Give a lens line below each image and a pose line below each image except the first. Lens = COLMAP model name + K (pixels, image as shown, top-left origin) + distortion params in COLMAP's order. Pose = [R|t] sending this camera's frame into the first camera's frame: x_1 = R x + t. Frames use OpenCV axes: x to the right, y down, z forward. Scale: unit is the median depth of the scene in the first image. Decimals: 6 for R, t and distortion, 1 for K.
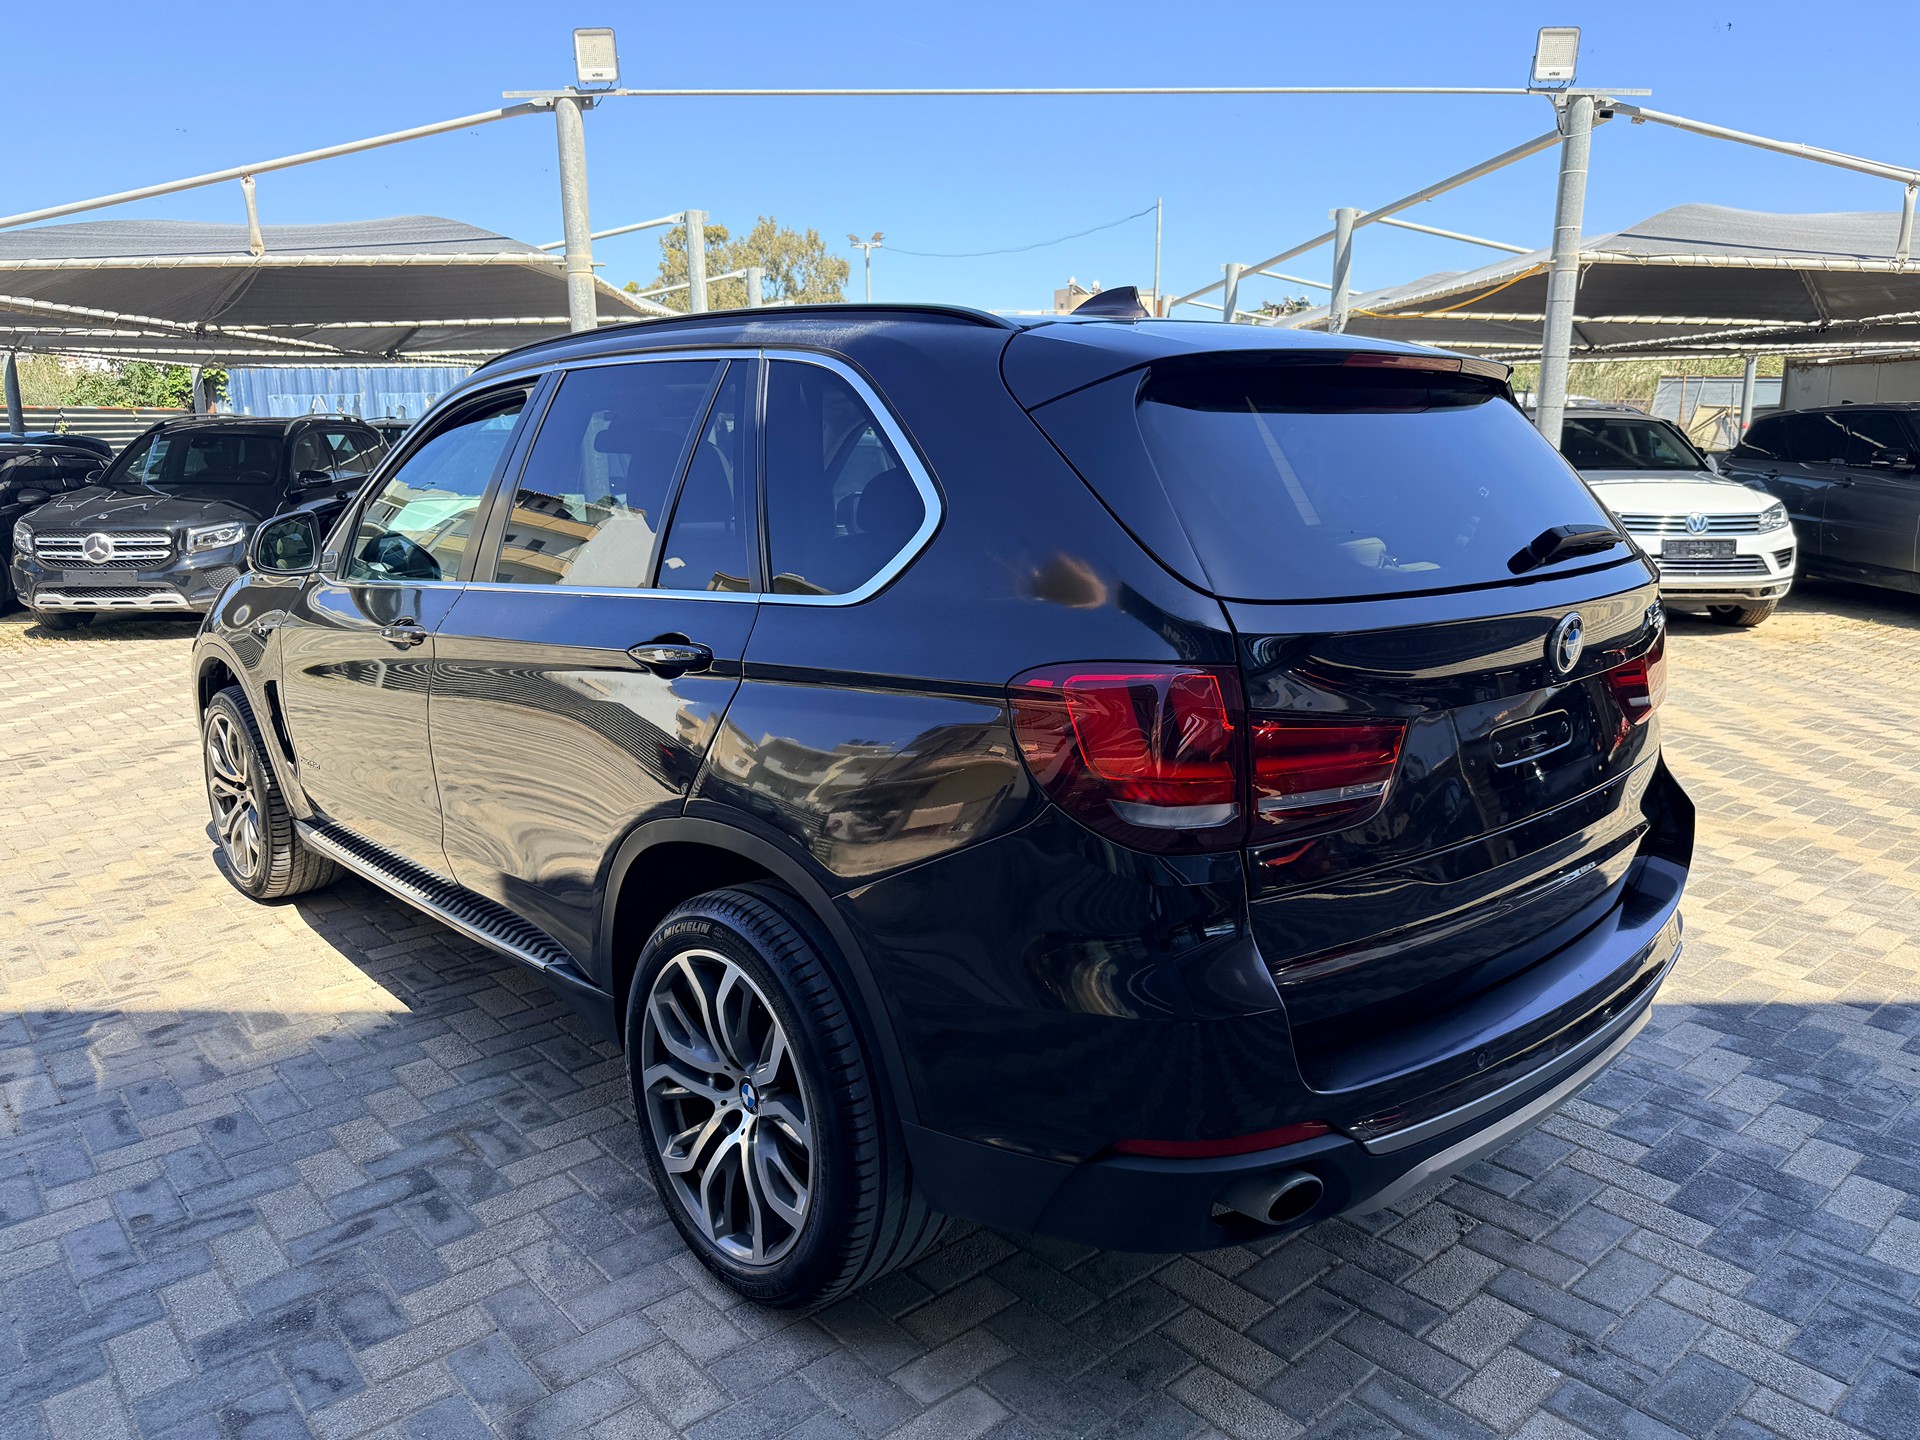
lens RADIAL K [[1365.5, 0, 957.1], [0, 1365.5, 712.5], [0, 0, 1]] dist [0.001498, -0.010352]
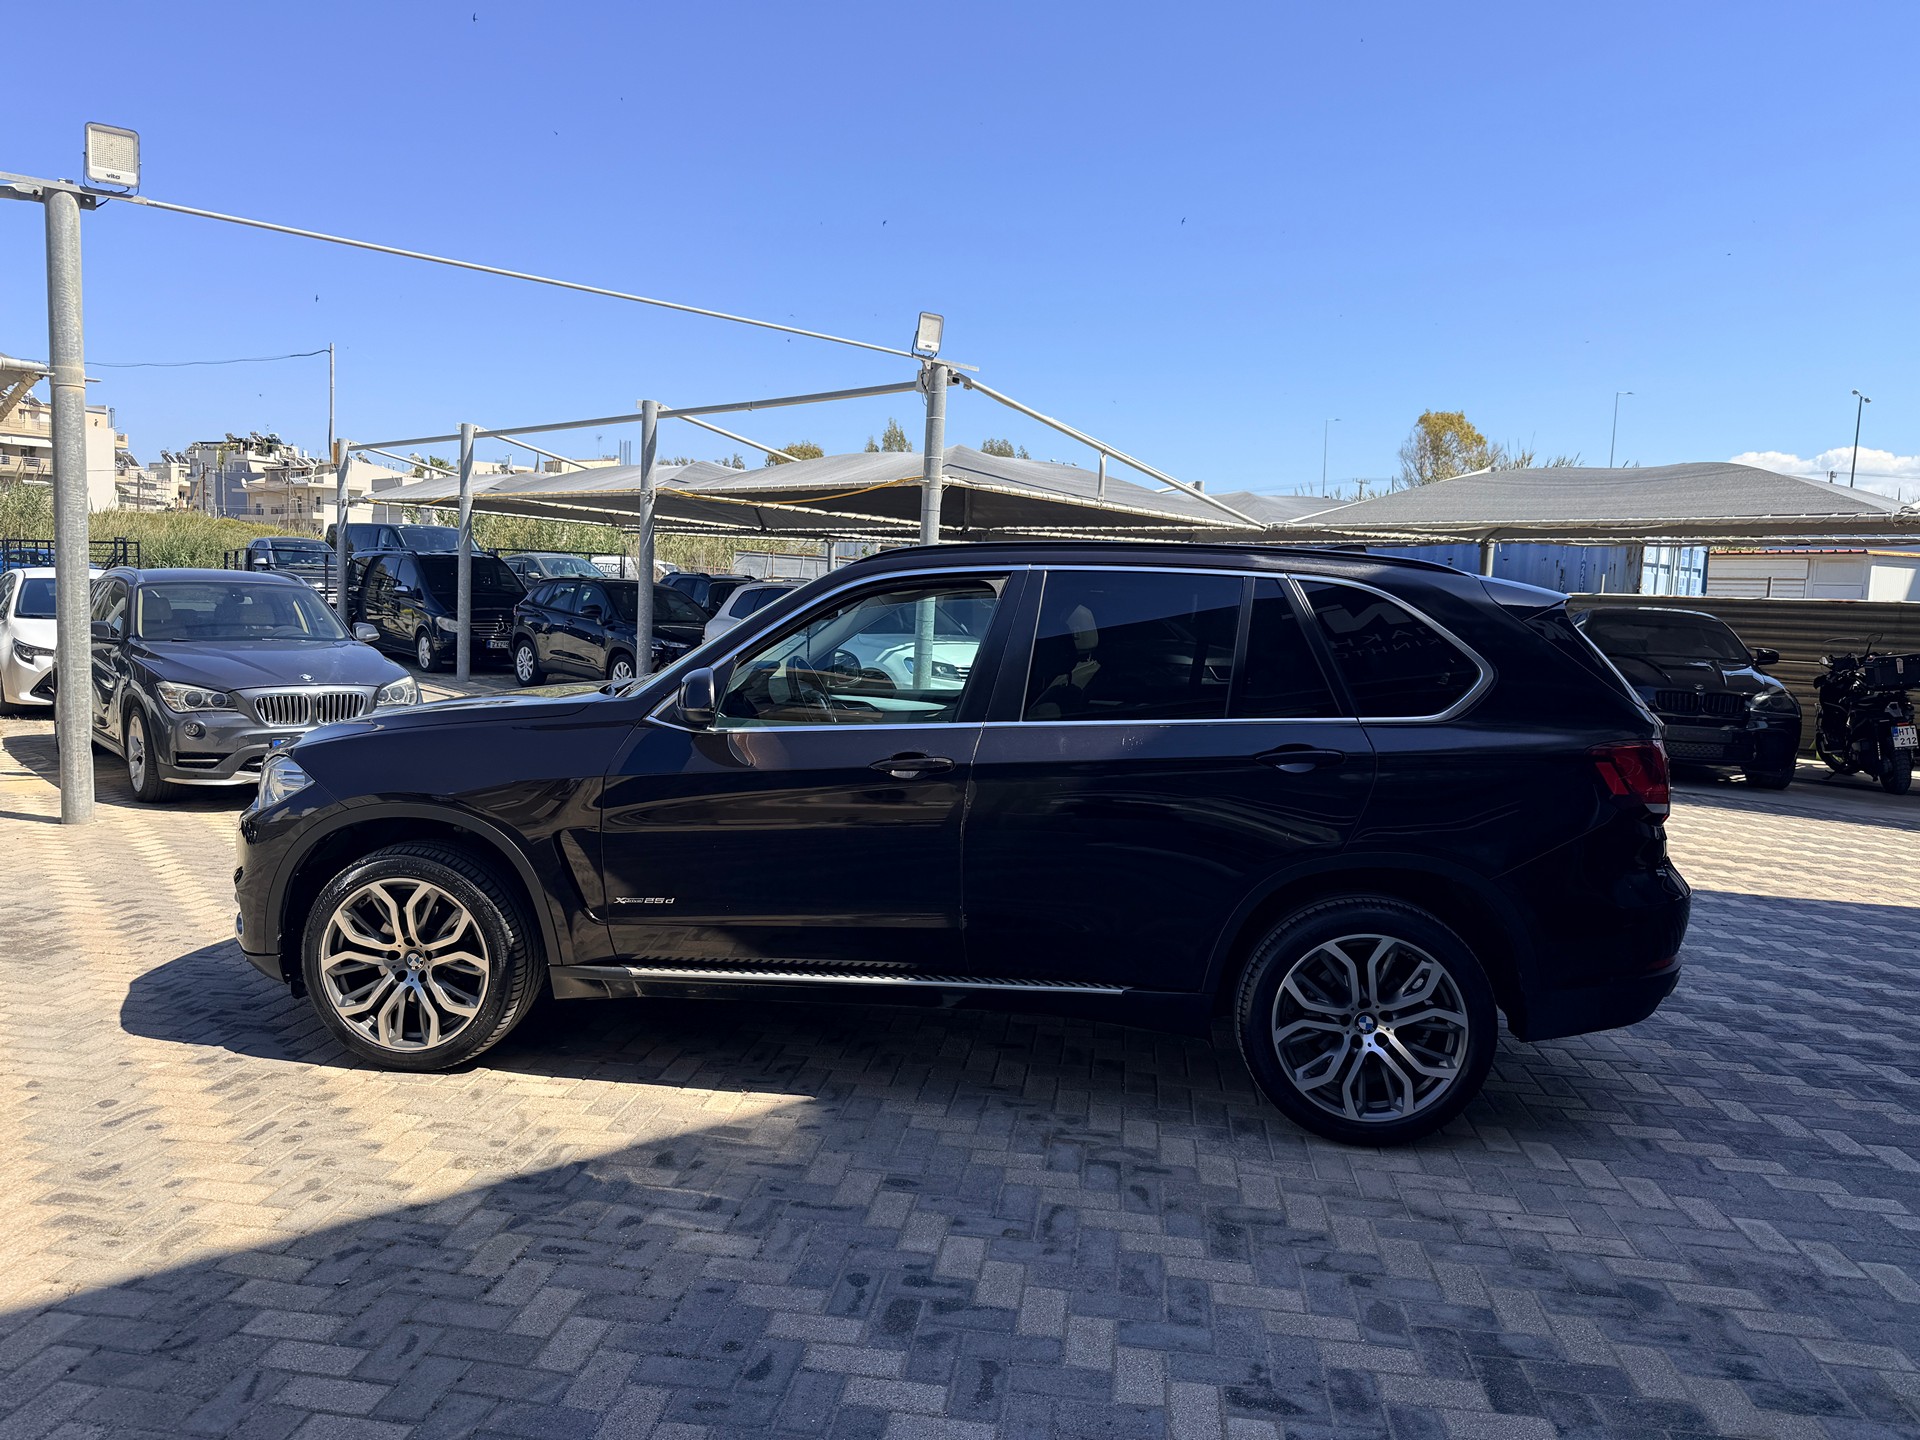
lens RADIAL K [[1338.2, 0, 960.0], [0, 1338.2, 720.0], [0, 0, 1]] dist [0.038794, -0.049780]
pose [[0.750786, -0.023666, 0.660122, -0.423794], [0.089367, 0.993809, -0.066013, -0.005669], [-0.654472, 0.108555, 0.748252, 0.015862]]
